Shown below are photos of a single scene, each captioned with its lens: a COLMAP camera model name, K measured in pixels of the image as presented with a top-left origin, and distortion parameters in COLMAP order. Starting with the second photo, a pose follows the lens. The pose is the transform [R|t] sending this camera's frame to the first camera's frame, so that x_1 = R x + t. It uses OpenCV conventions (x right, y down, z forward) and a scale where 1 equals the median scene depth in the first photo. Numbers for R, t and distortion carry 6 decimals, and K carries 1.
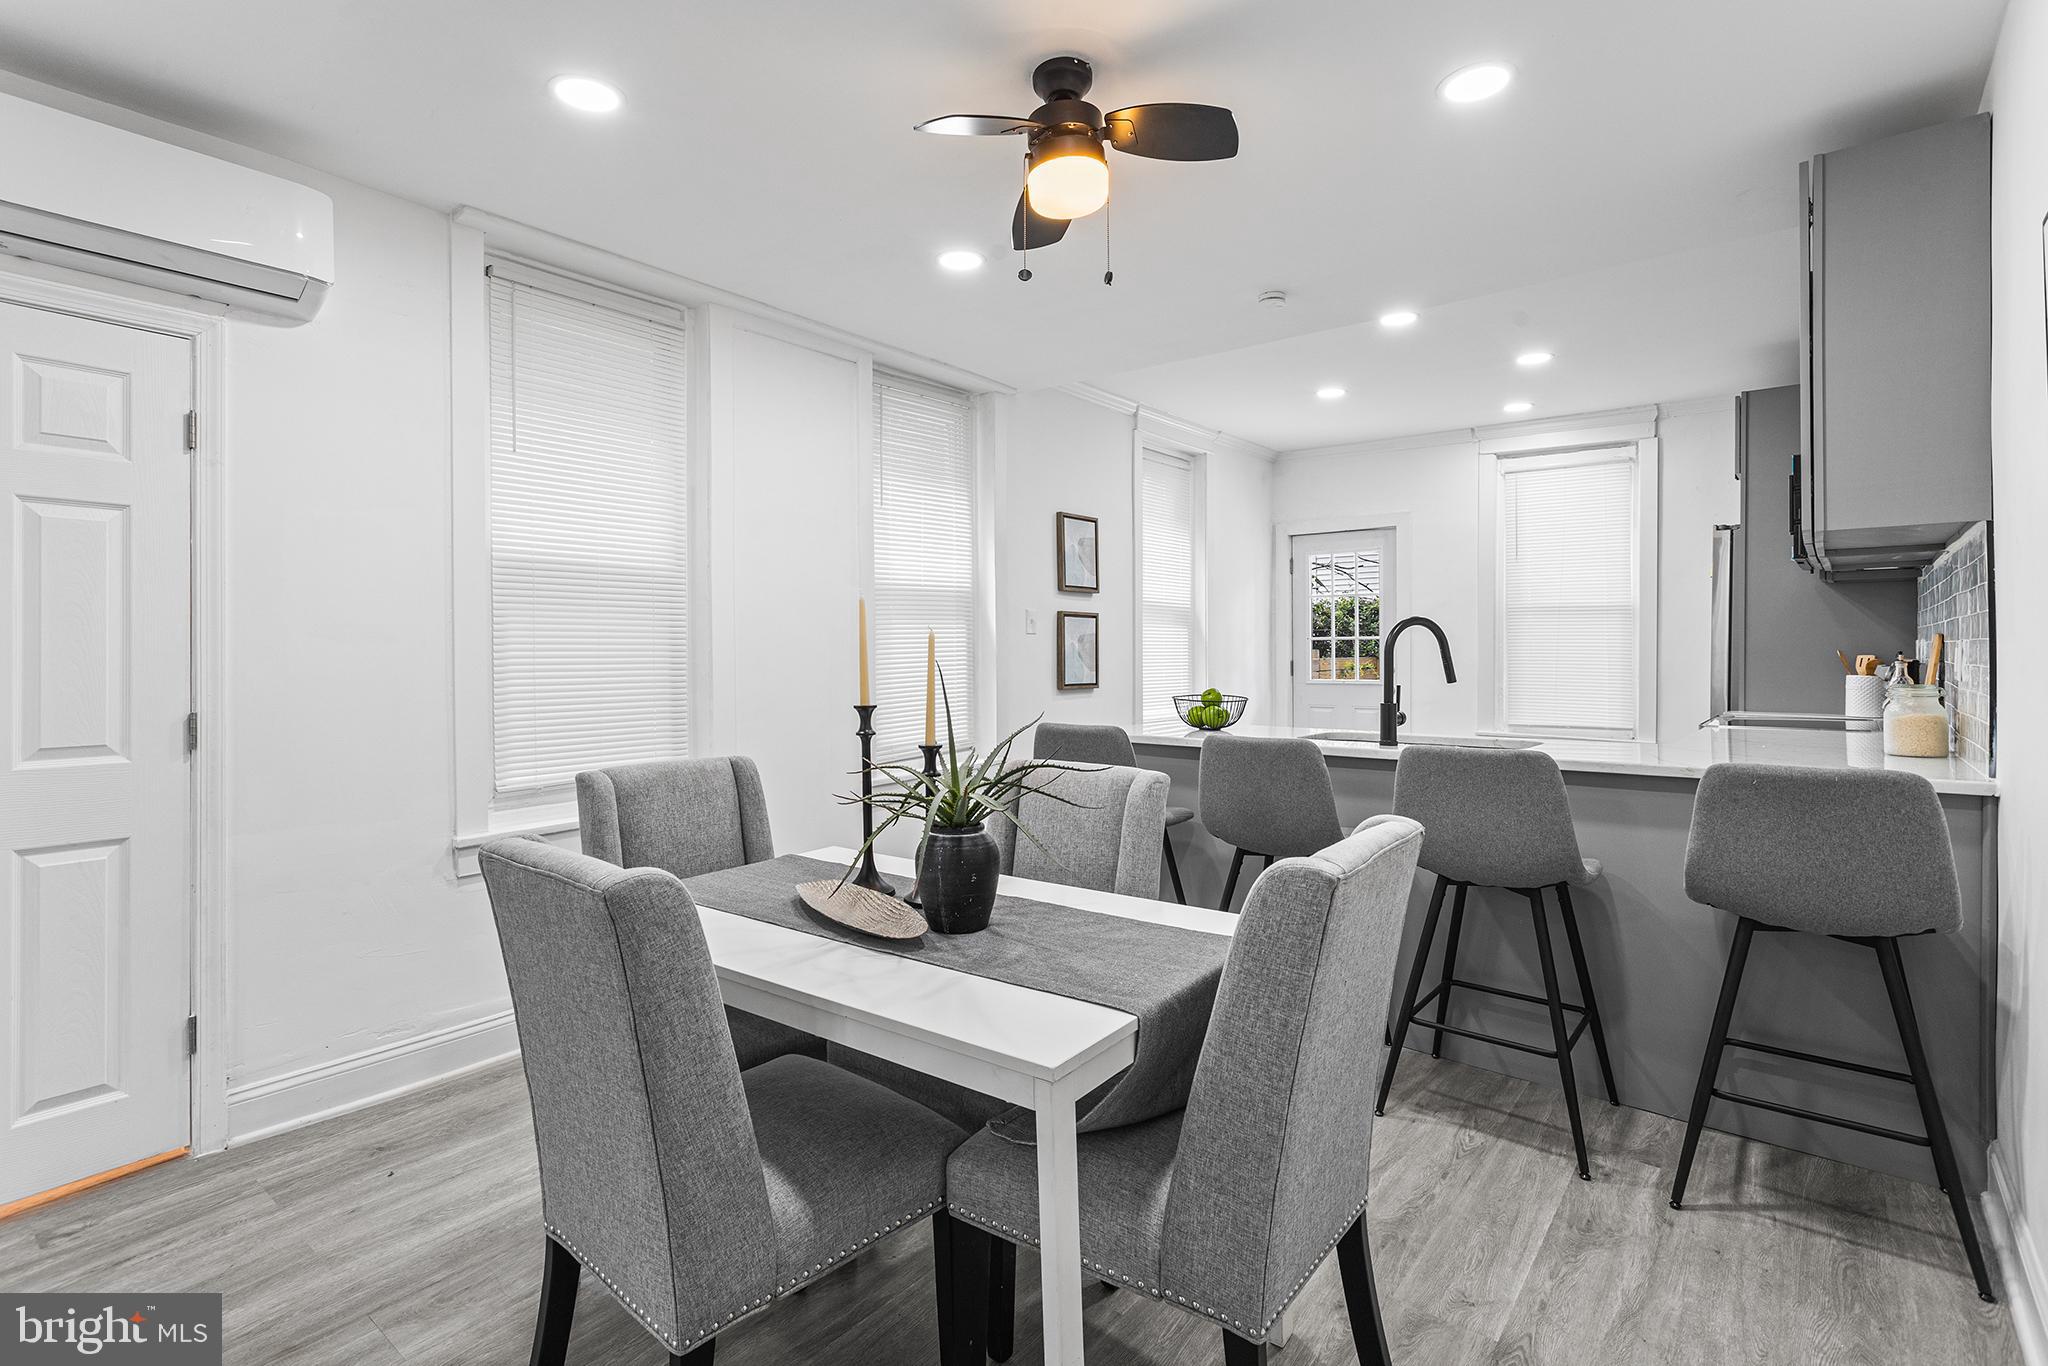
lens RADIAL K [[971.3, 0, 1016.6], [0, 971.3, 646.1], [0, 0, 1]] dist [0.009853, 0.000078]
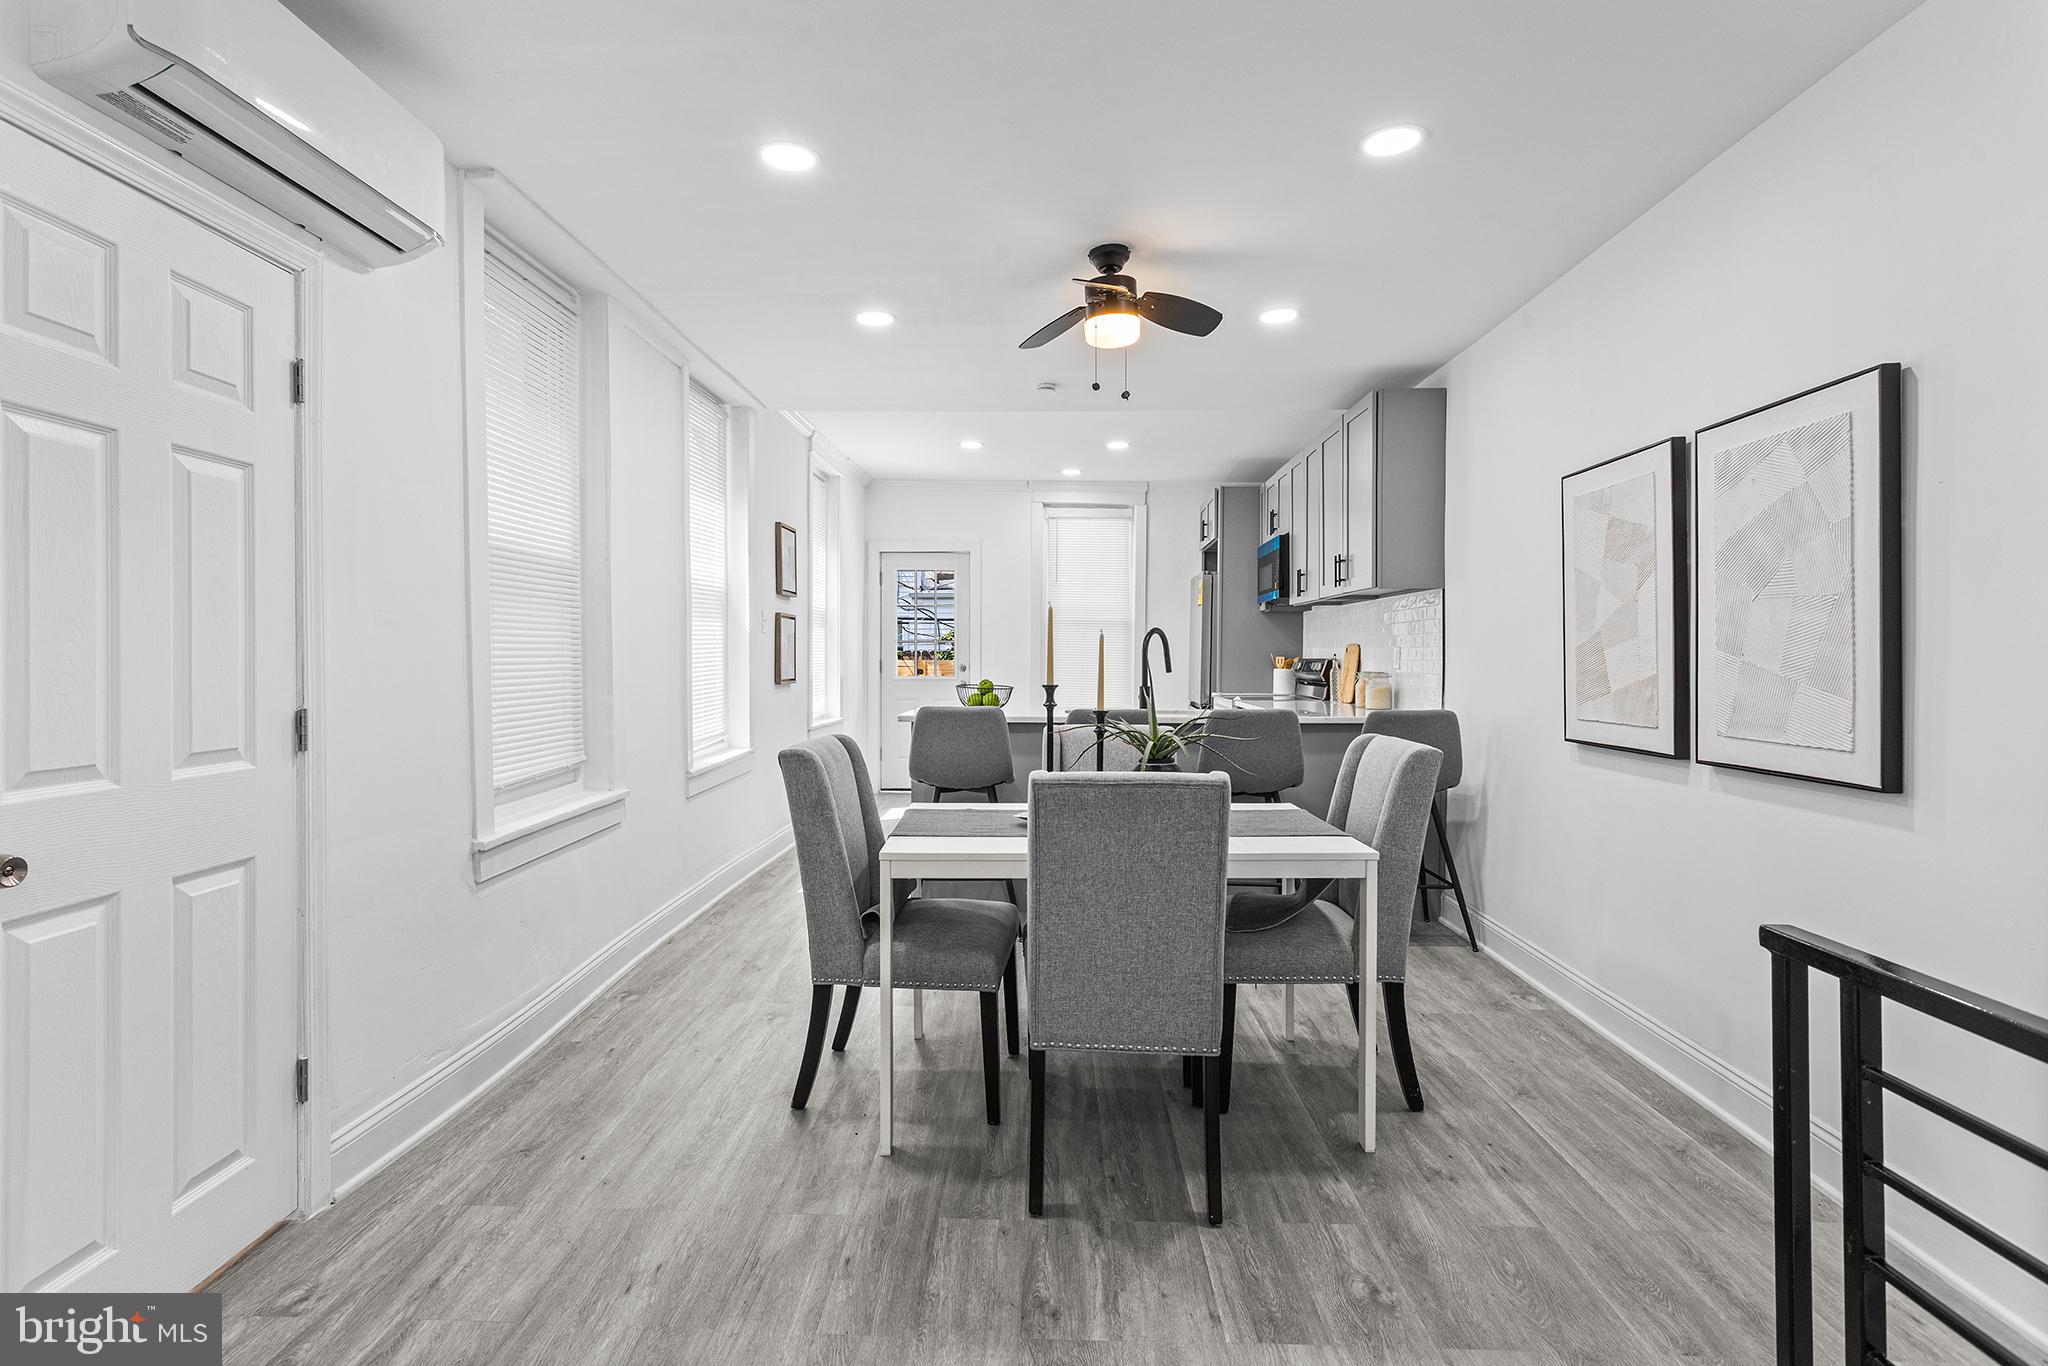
lens RADIAL K [[973.1, 0, 1017.0], [0, 973.1, 654.7], [0, 0, 1]] dist [0.020781, 0.000170]
pose [[0.797322, 0.006412, 0.603520, -0.434668], [-0.010226, 0.999944, 0.002886, 0.005567], [-0.603468, -0.008473, 0.797342, -0.038323]]
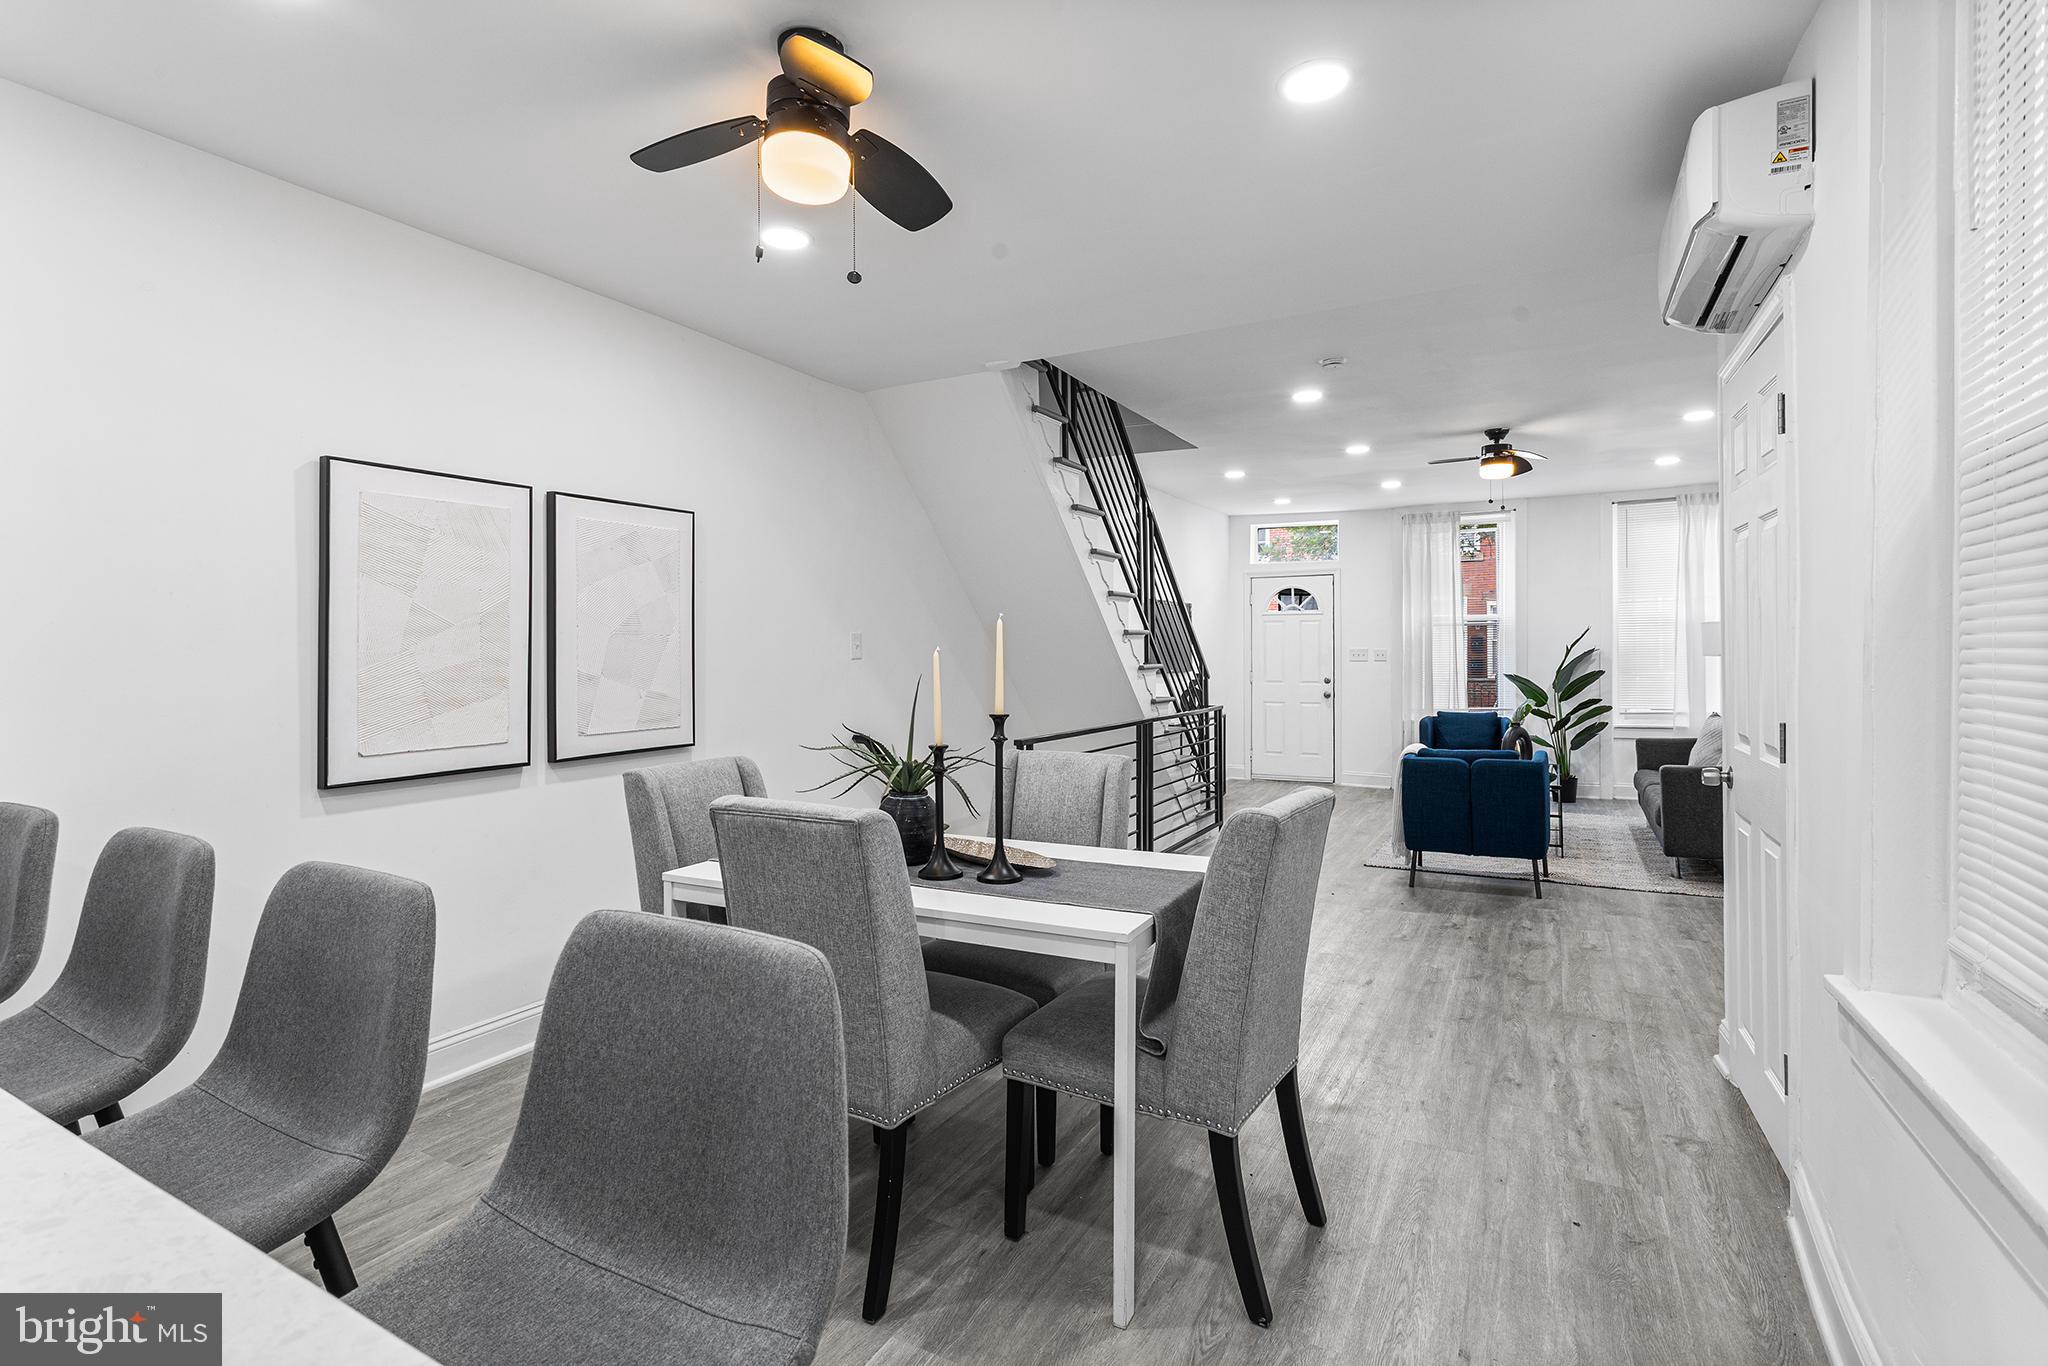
lens RADIAL K [[972.9, 0, 1007.0], [0, 972.9, 650.2], [0, 0, 1]] dist [0.001003, 0.000826]
pose [[-0.985278, 0.014394, -0.170352, 0.012571], [0.015274, 0.999876, -0.003854, -0.003467], [0.170276, -0.006399, -0.985376, 0.886354]]
